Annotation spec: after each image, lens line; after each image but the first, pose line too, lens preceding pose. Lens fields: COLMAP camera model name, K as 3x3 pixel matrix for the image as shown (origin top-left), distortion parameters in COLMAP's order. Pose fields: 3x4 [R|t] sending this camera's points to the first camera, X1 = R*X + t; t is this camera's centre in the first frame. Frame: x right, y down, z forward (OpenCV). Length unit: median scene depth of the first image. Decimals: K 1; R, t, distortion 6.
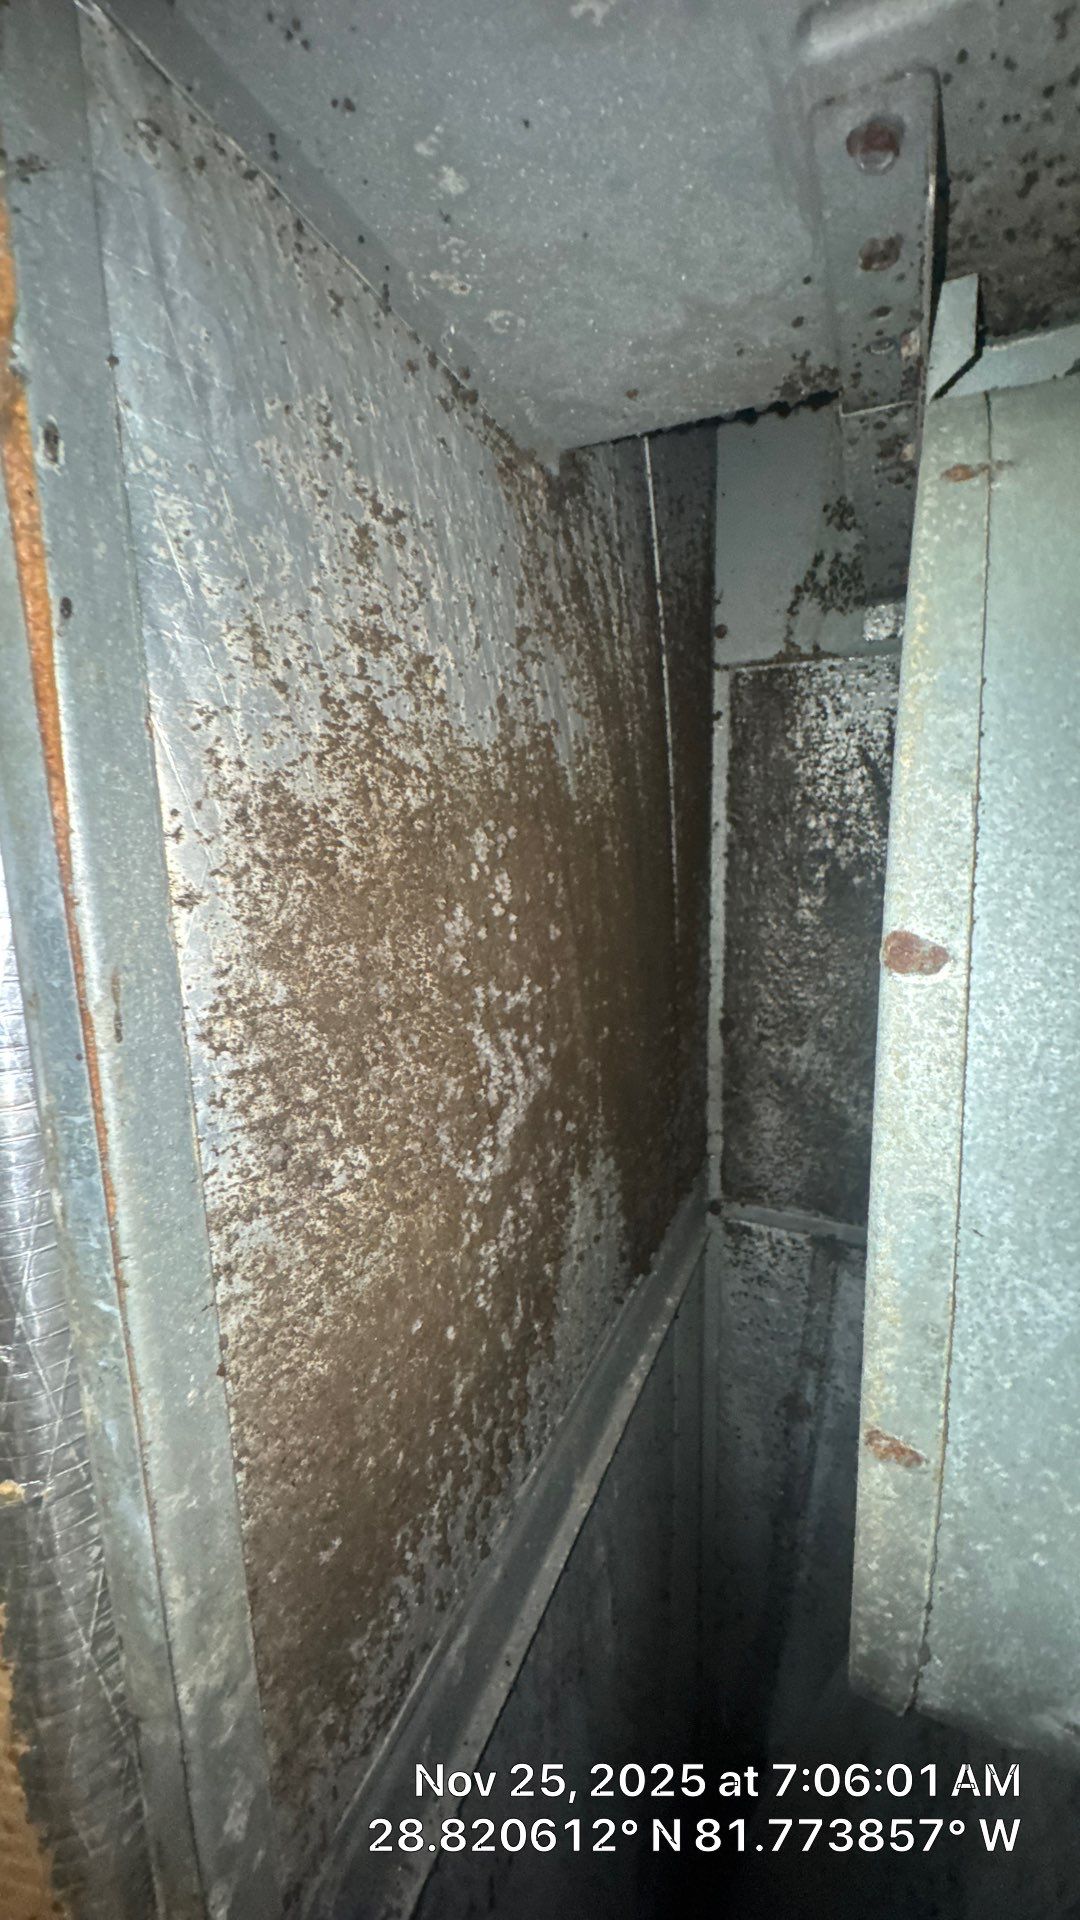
lens RADIAL K [[784.5, 0, 543.5], [0, 784.5, 957.2], [0, 0, 1]] dist [-0.002804, 0.000125]
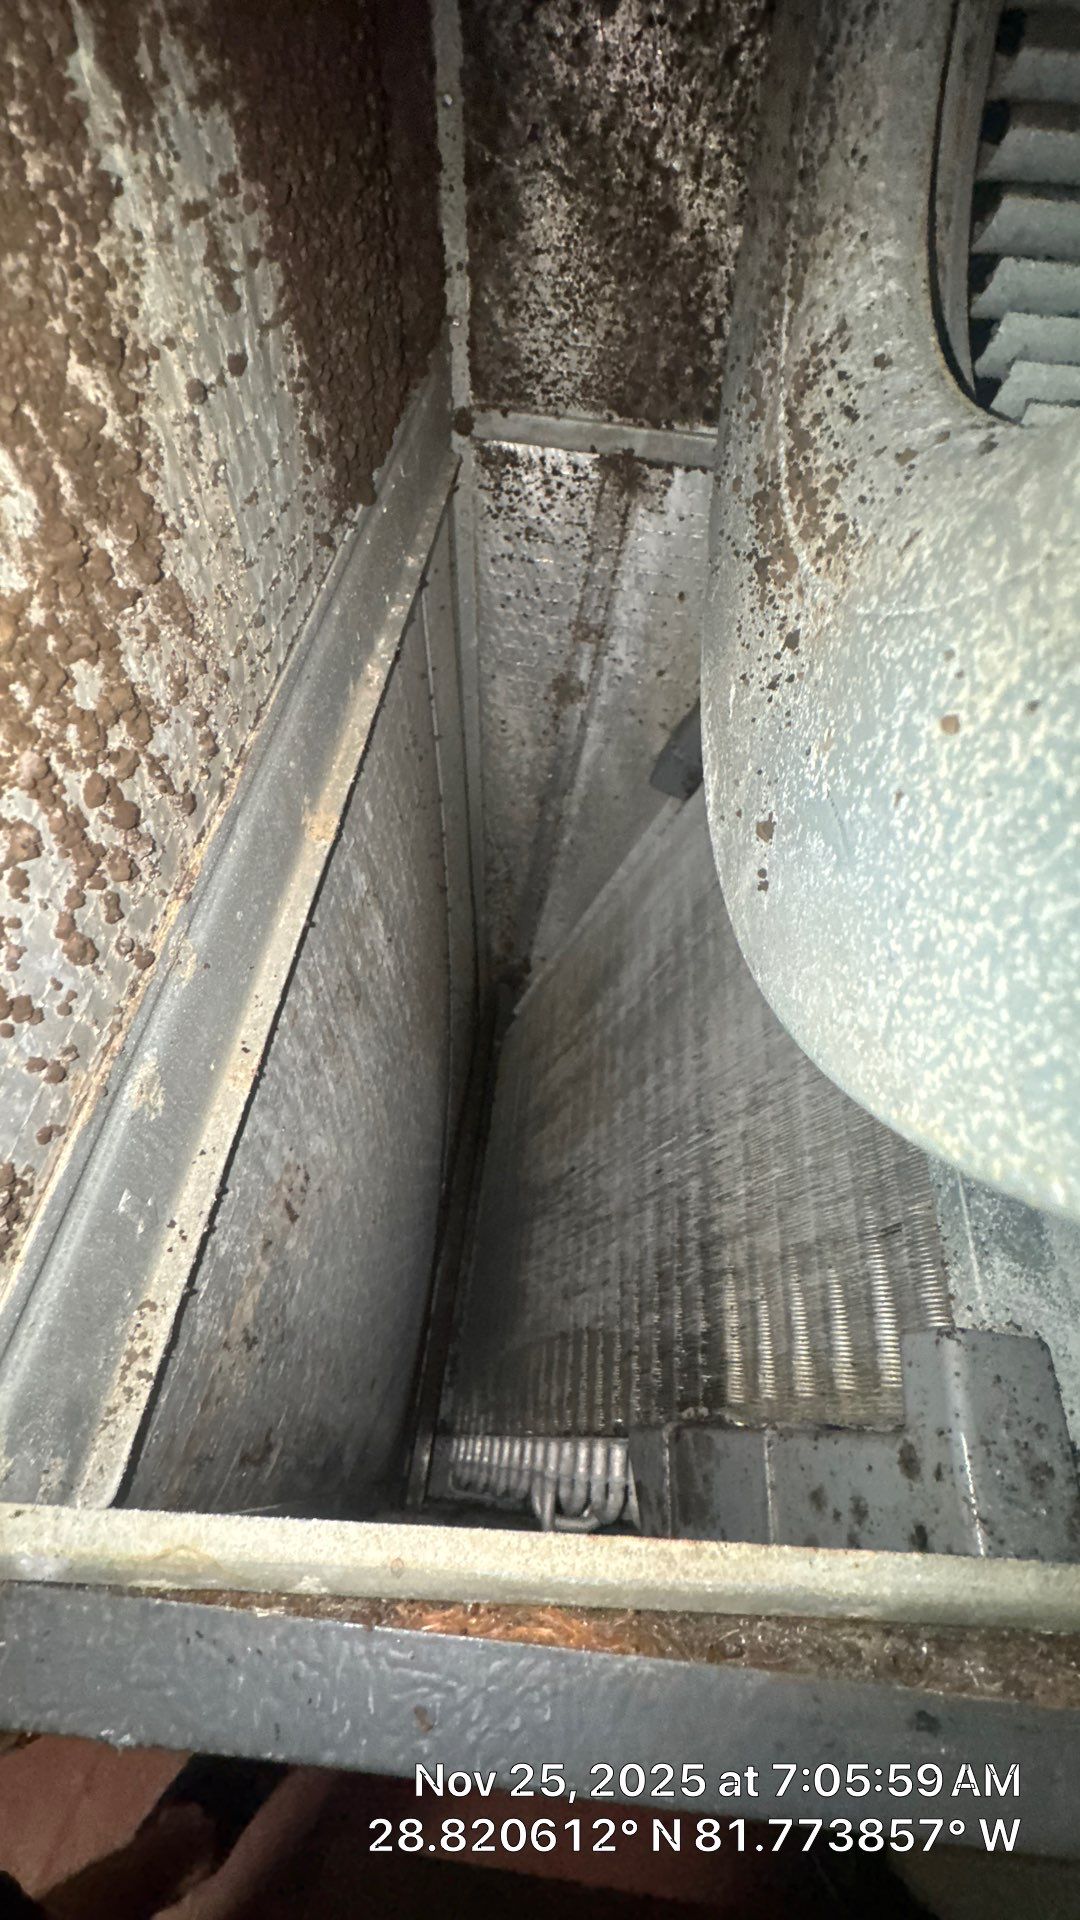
lens RADIAL K [[784.5, 0, 543.5], [0, 784.5, 957.2], [0, 0, 1]] dist [-0.002804, 0.000125]
pose [[0.948082, -0.221242, 0.228457, 0.033917], [-0.013757, 0.689155, 0.724483, 0.158811], [-0.317728, -0.690012, 0.650332, 0.251335]]
